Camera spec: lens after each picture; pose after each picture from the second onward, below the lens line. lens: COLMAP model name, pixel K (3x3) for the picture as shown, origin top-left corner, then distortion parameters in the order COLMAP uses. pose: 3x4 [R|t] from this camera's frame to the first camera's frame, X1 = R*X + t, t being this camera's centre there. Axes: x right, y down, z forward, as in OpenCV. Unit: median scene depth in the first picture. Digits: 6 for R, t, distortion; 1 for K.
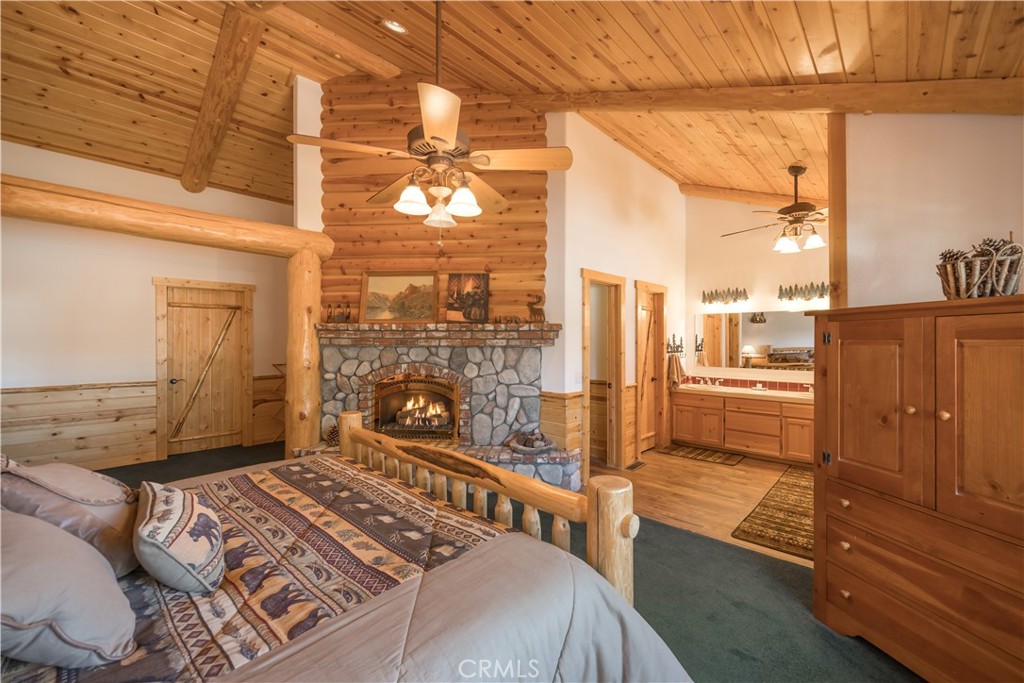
lens RADIAL K [[413.9, 0, 513.6], [0, 413.9, 338.2], [0, 0, 1]] dist [-0.000437, -0.000117]
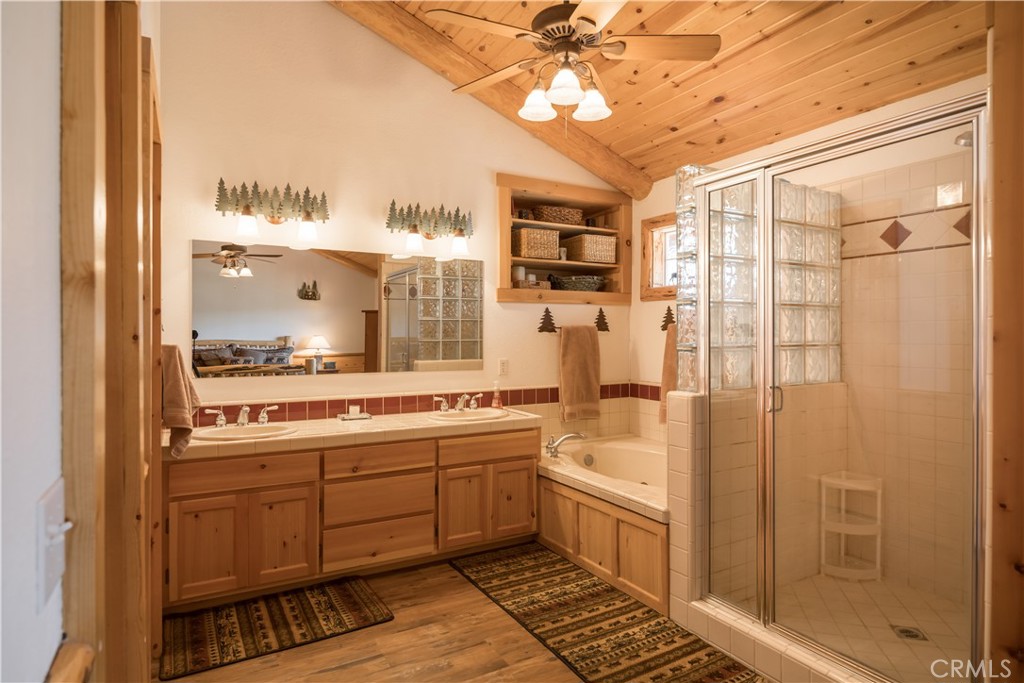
lens RADIAL K [[569.0, 0, 512.3], [0, 569.0, 339.1], [0, 0, 1]] dist [0.002798, 0.000332]
pose [[0.292642, 0.012673, 0.956138, 0.041378], [0.003613, 0.999890, -0.014358, 0.046321], [-0.956215, 0.007656, 0.292564, 0.654768]]
